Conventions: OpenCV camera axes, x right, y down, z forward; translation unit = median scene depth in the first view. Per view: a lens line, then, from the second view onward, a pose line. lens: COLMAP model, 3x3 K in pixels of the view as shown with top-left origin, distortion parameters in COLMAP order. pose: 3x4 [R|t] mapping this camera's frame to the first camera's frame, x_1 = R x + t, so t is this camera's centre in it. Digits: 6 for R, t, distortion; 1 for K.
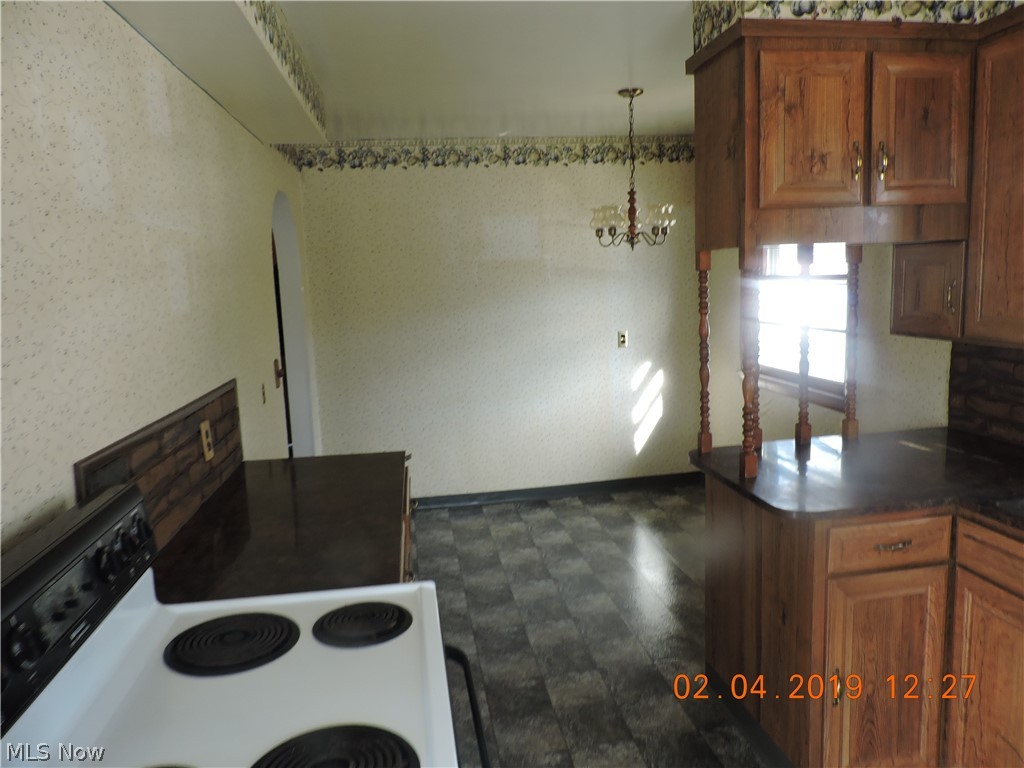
lens RADIAL K [[728.0, 0, 512.0], [0, 728.0, 384.0], [0, 0, 1]] dist [-0.009560, -0.009015]
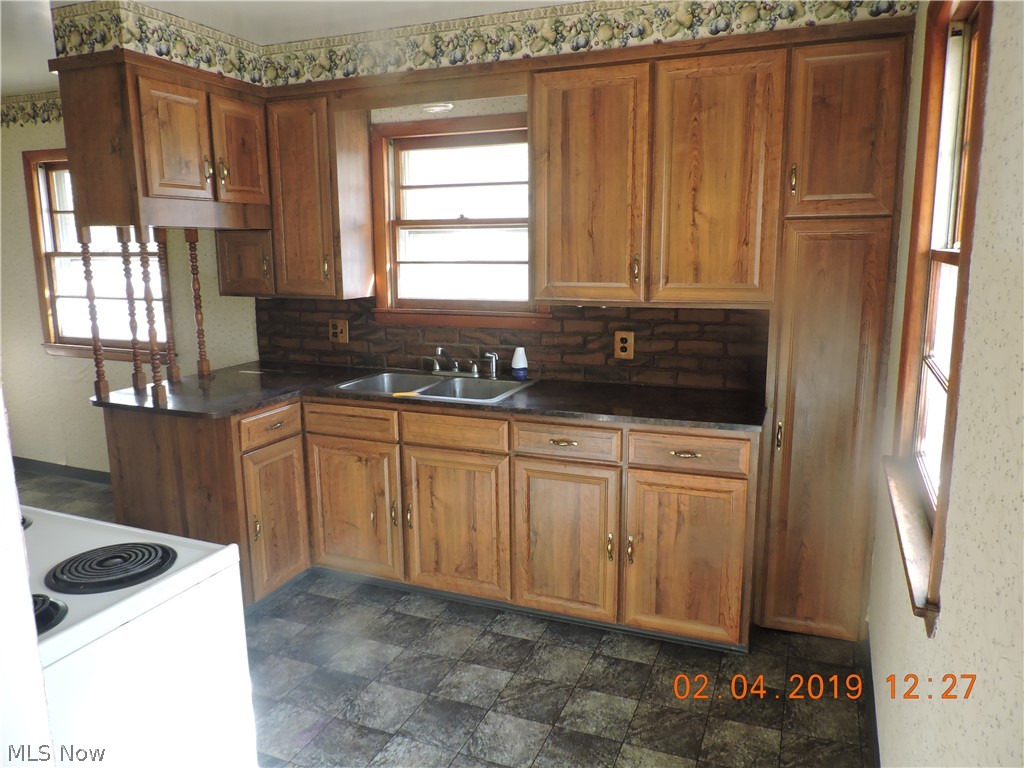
lens RADIAL K [[728.0, 0, 512.0], [0, 728.0, 384.0], [0, 0, 1]] dist [-0.009560, -0.009015]
pose [[0.523345, -0.121568, 0.843405, -0.461184], [0.106714, 0.991329, 0.076672, 0.062960], [-0.845412, 0.049877, 0.531780, -0.234132]]
